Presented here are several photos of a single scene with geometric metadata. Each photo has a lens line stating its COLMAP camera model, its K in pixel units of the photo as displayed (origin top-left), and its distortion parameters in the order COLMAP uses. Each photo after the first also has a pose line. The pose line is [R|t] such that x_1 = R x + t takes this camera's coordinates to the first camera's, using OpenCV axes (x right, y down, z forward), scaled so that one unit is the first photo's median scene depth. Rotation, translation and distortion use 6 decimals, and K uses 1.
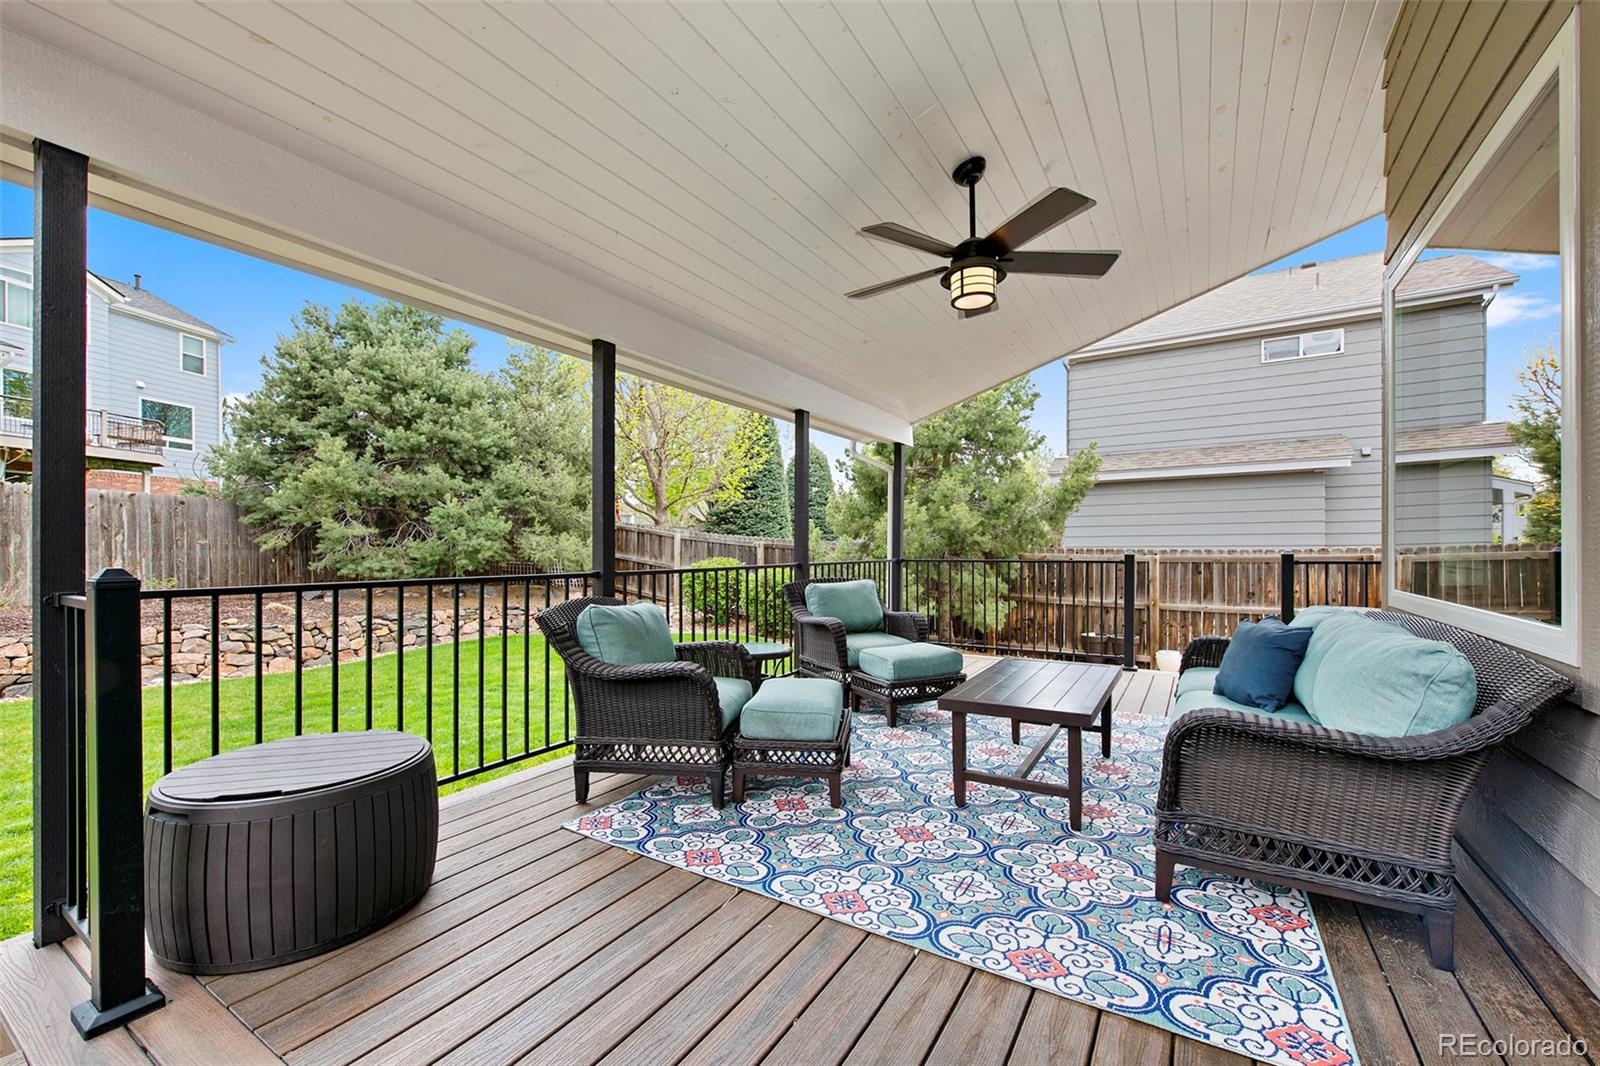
lens RADIAL K [[641.4, 0, 802.7], [0, 641.4, 546.7], [0, 0, 1]] dist [0.000136, 0.000085]
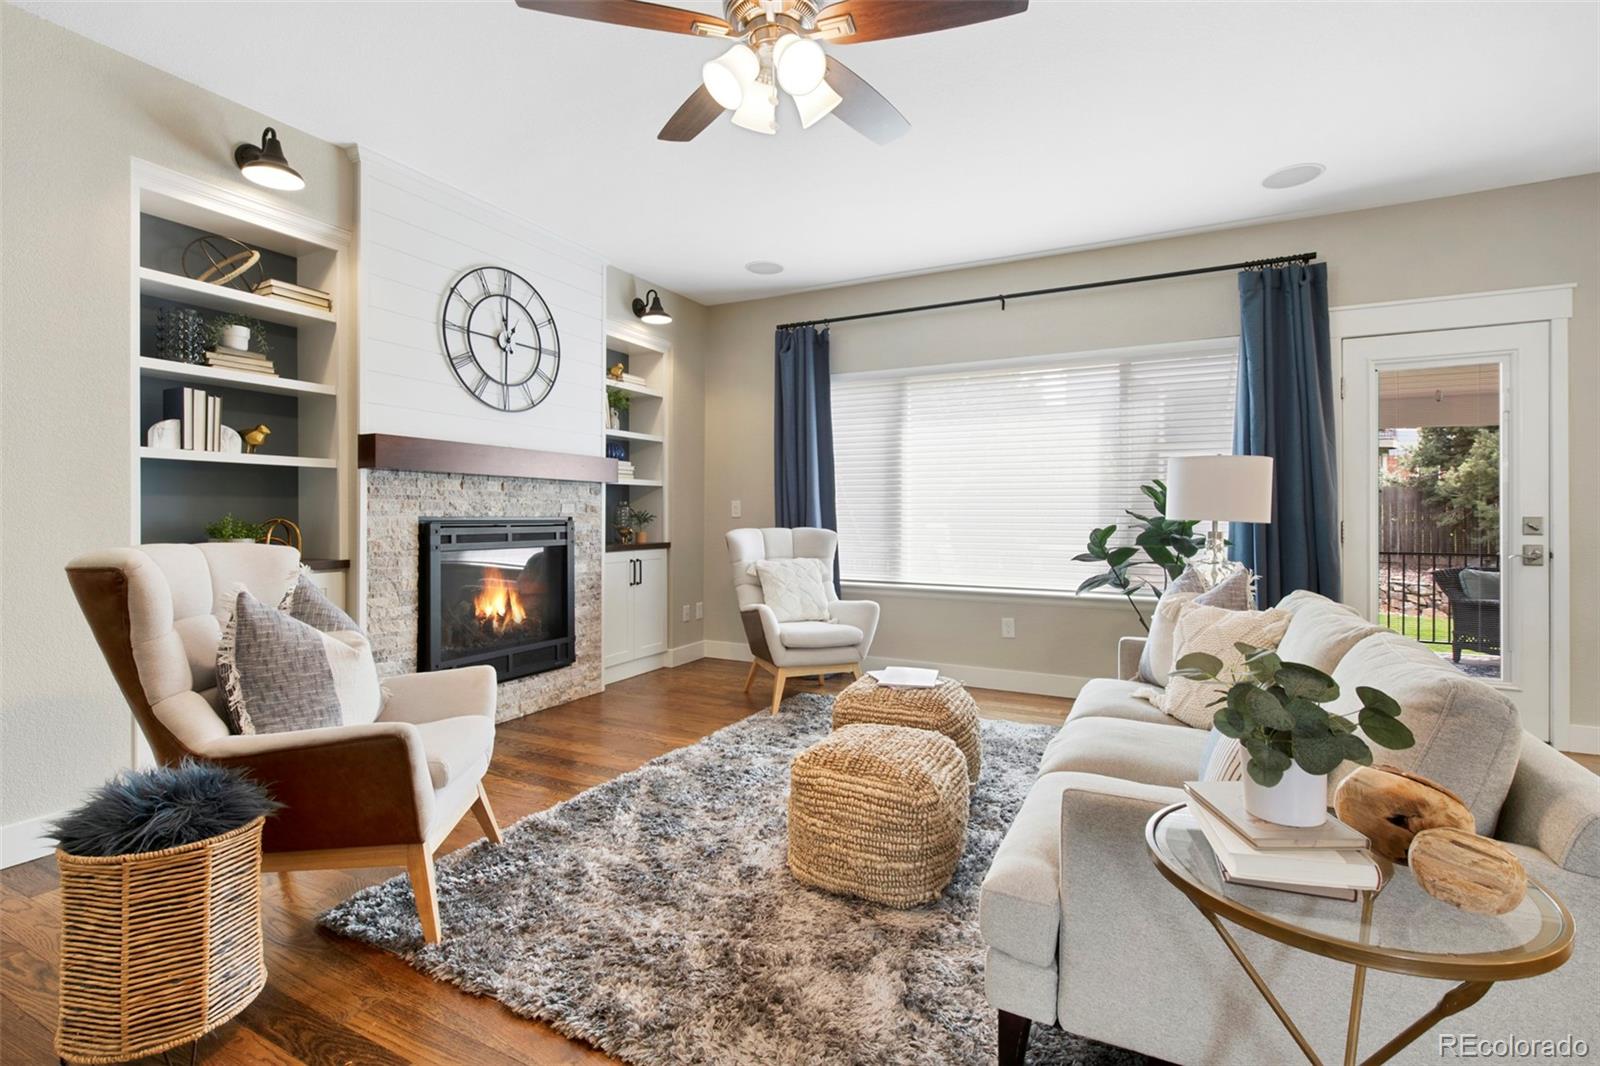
lens RADIAL K [[740.4, 0, 797.4], [0, 740.4, 521.1], [0, 0, 1]] dist [0.000849, 0.000066]
pose [[0.077672, 0.012173, -0.996905, 0.511094], [0.005575, 0.999905, 0.012644, -0.030649], [0.996963, -0.006540, 0.077597, -0.364540]]
